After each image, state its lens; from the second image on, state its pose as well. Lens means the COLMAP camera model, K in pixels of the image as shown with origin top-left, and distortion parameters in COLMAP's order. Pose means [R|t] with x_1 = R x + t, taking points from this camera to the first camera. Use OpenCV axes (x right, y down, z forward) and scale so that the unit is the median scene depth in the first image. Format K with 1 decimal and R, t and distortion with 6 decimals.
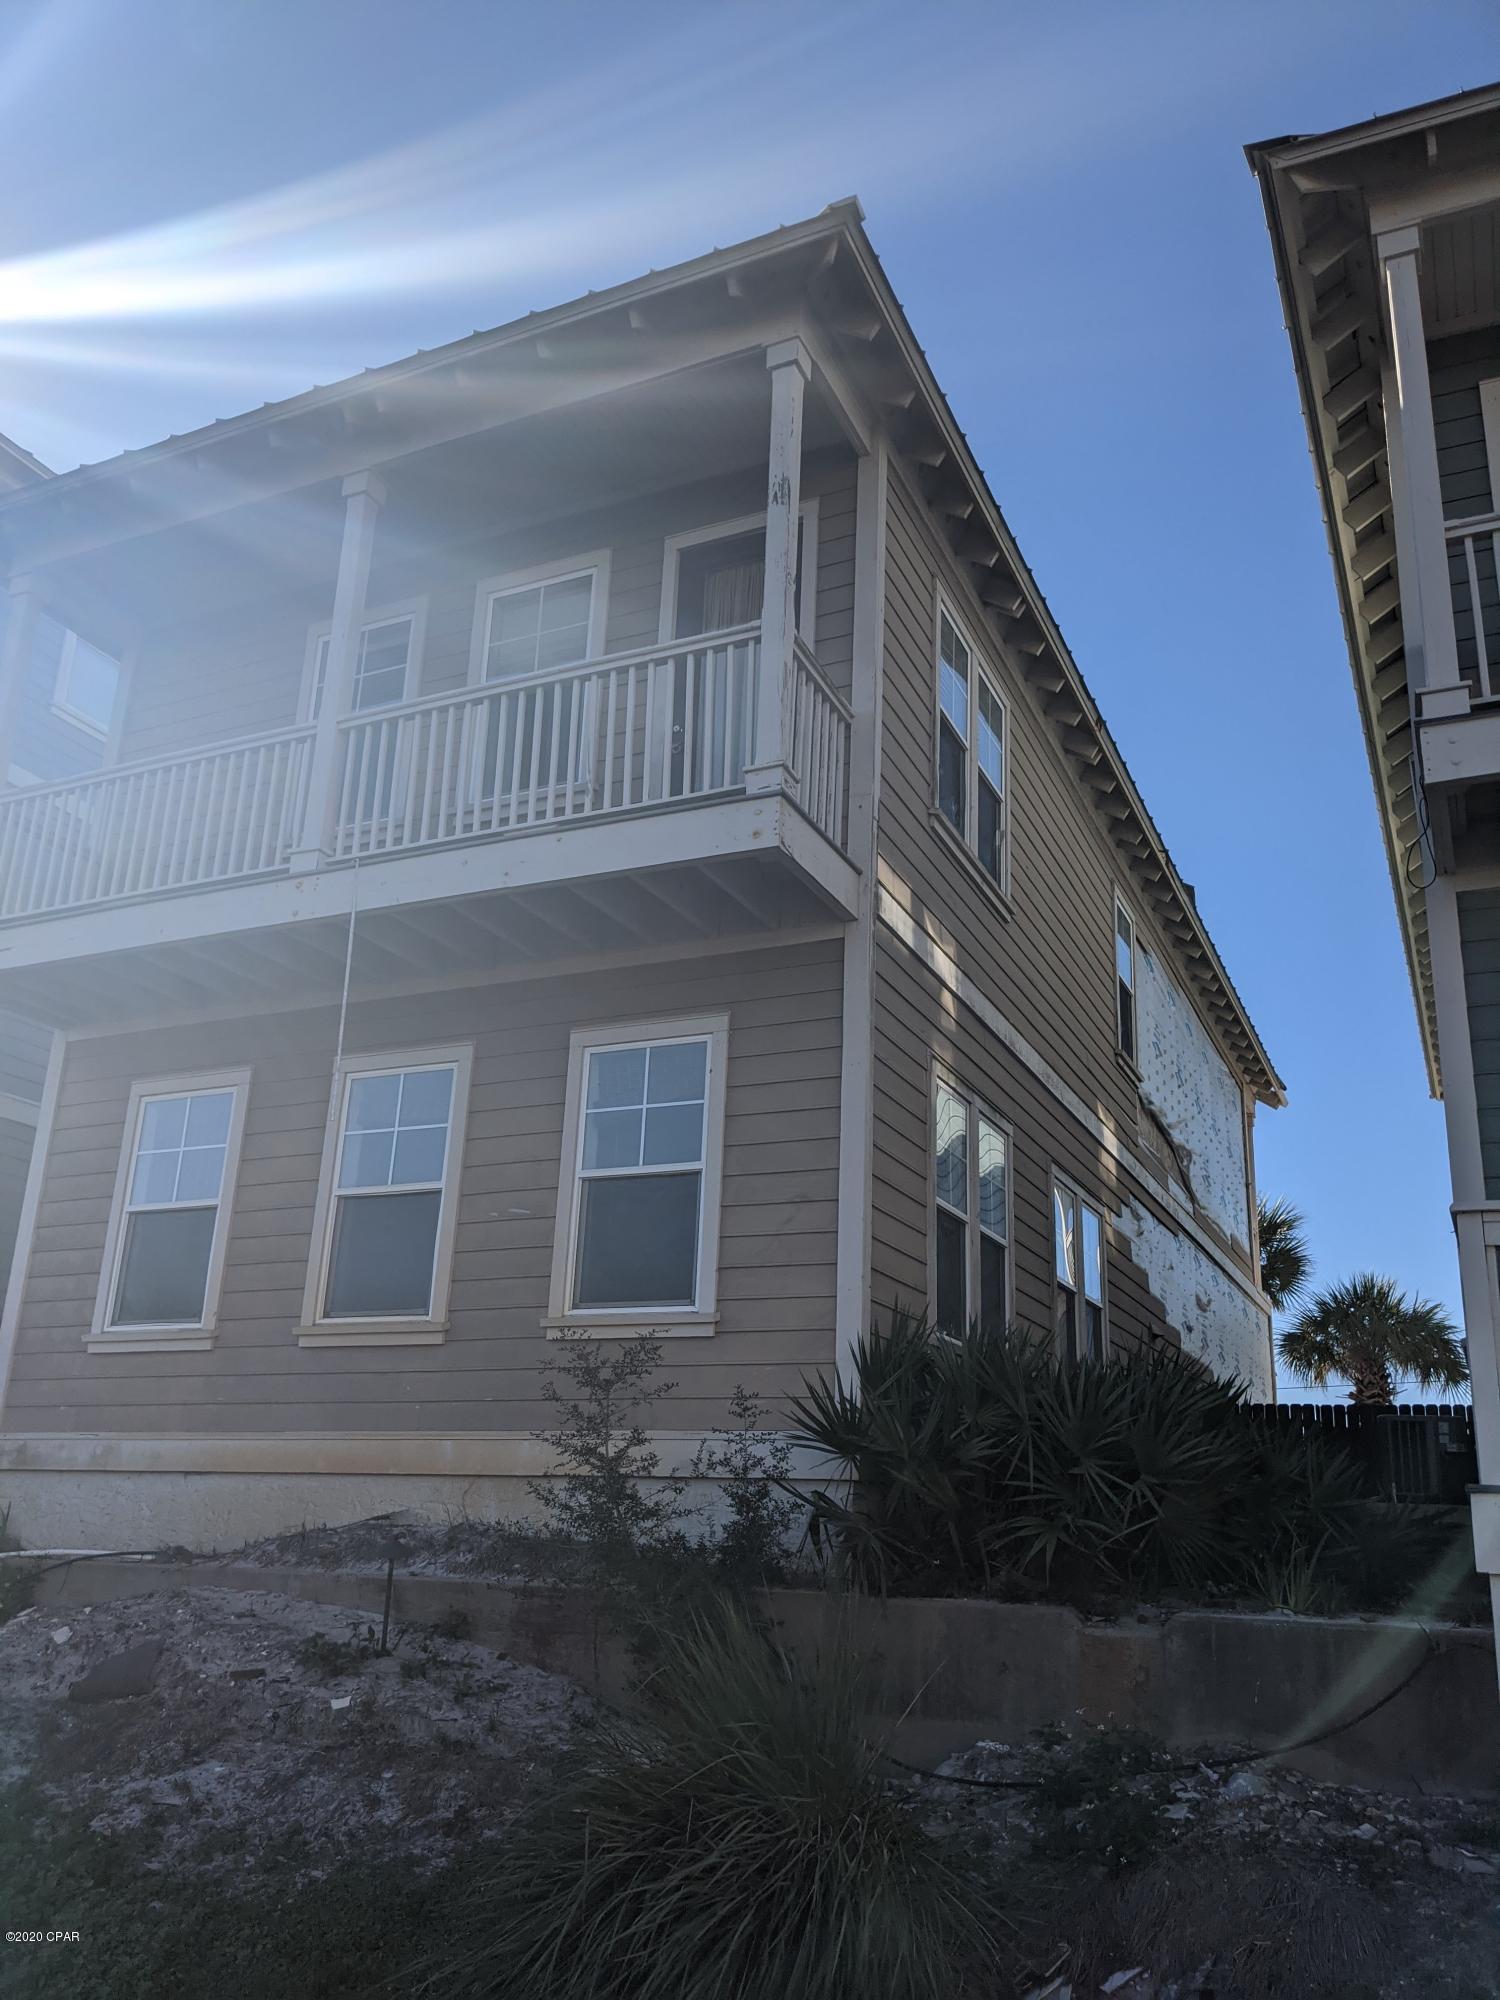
lens RADIAL K [[1626.3, 0, 750.0], [0, 1626.3, 1000.0], [0, 0, 1]] dist [-0.049931, -0.000278]
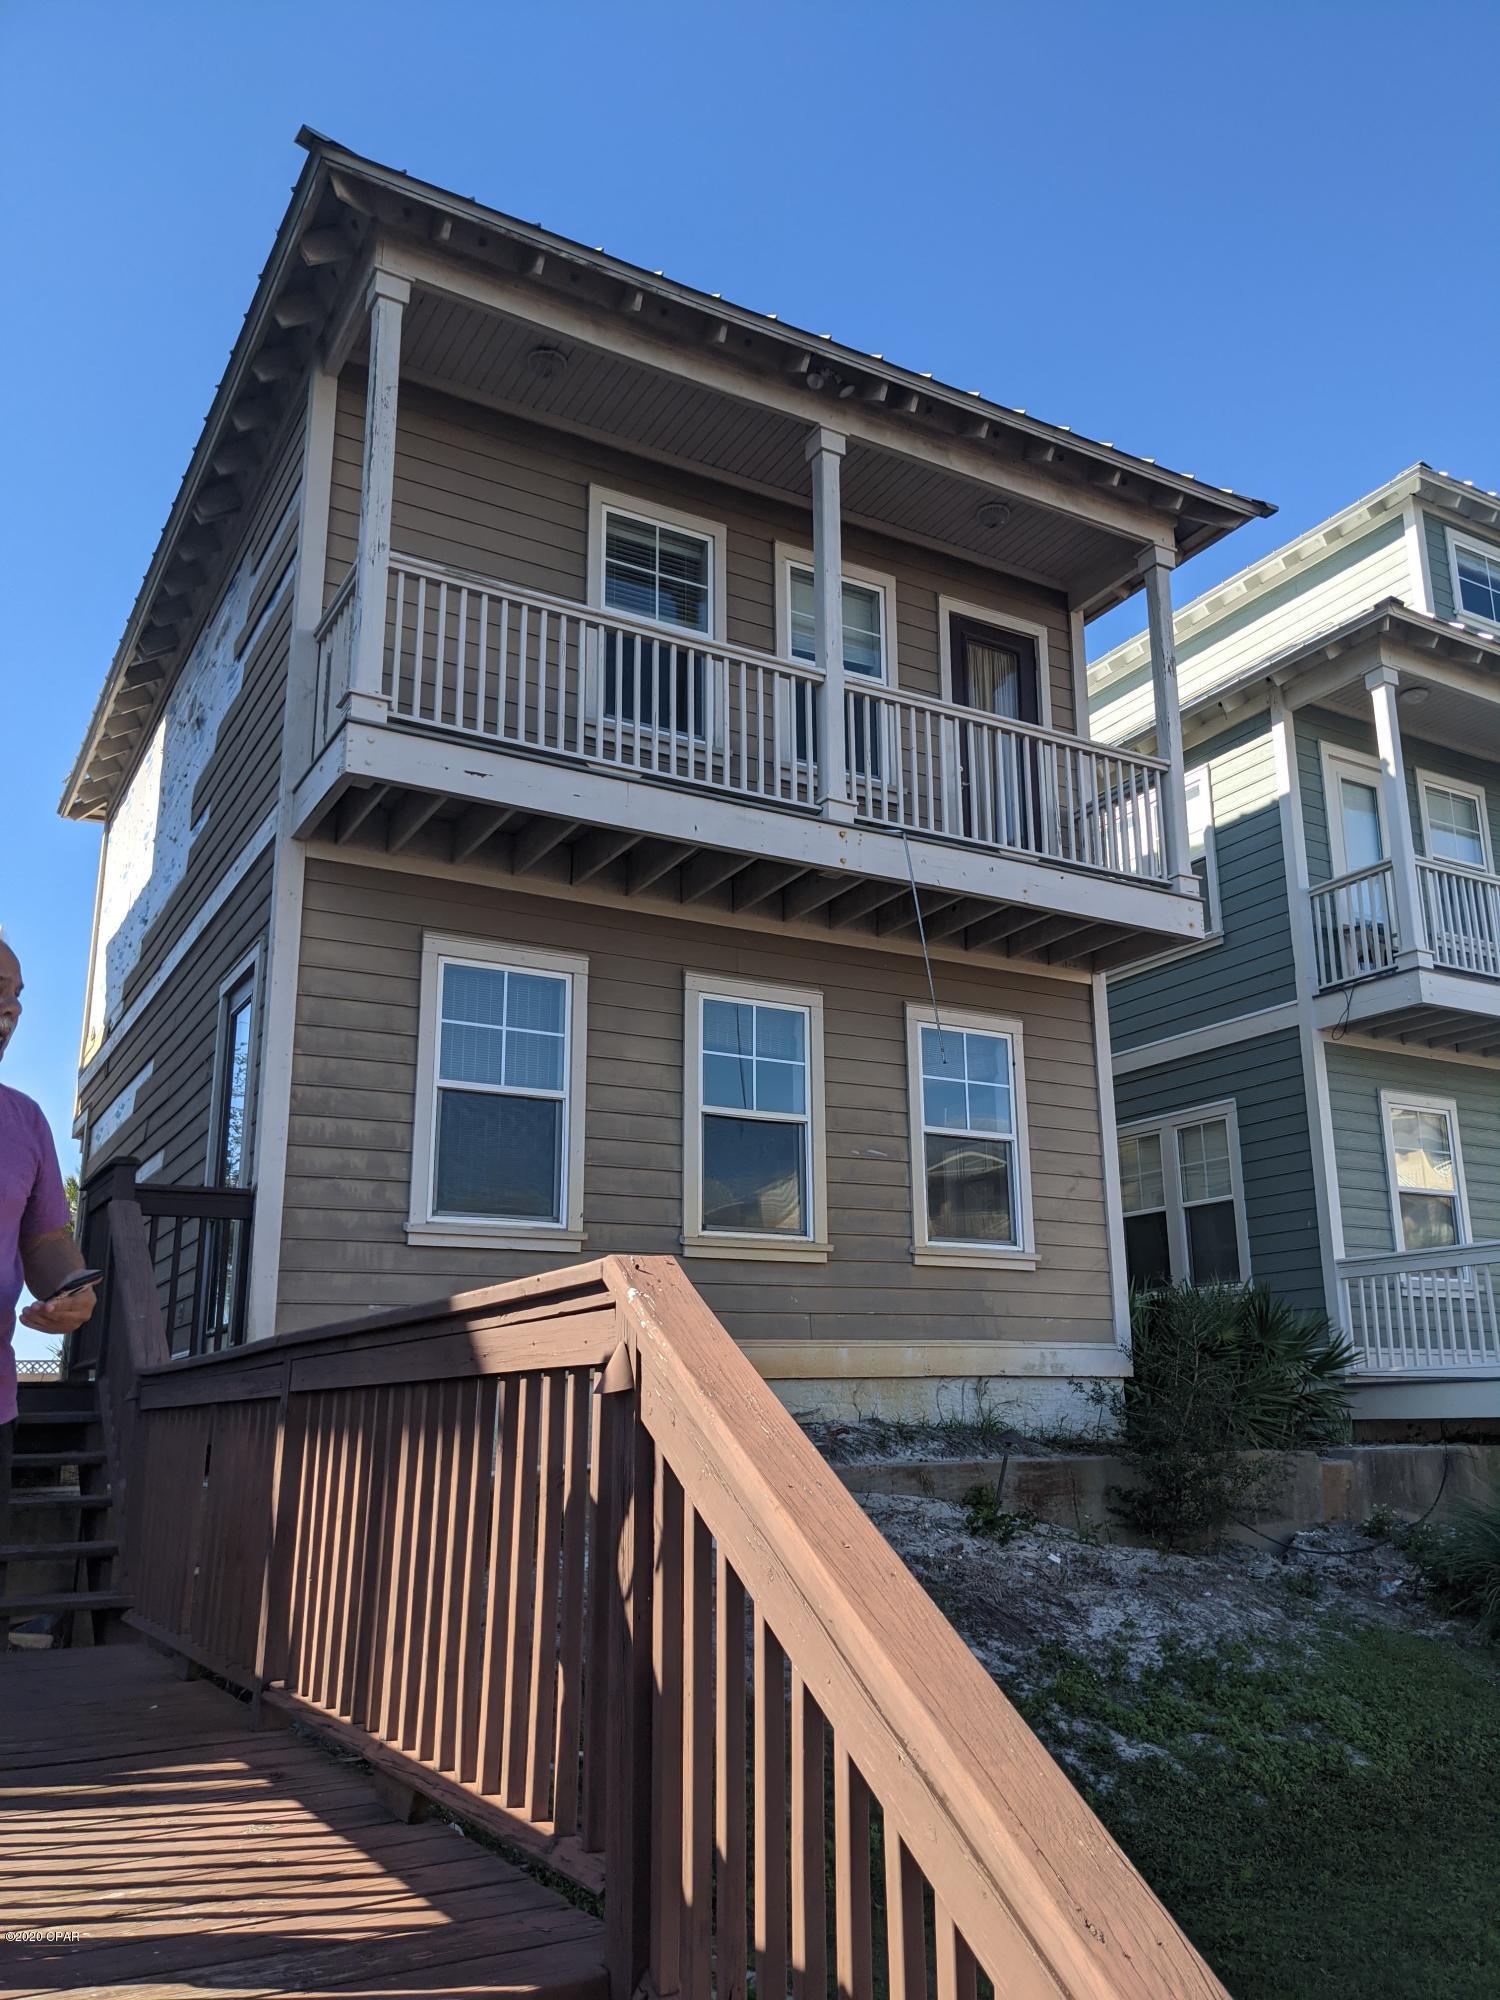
lens RADIAL K [[1577.0, 0, 750.0], [0, 1577.0, 1000.0], [0, 0, 1]] dist [0.061917, 0.004643]
pose [[0.567440, 0.188404, 0.801571, -0.985894], [-0.219421, 0.972870, -0.073337, 0.110469], [-0.793641, -0.134267, 0.593385, 0.357210]]
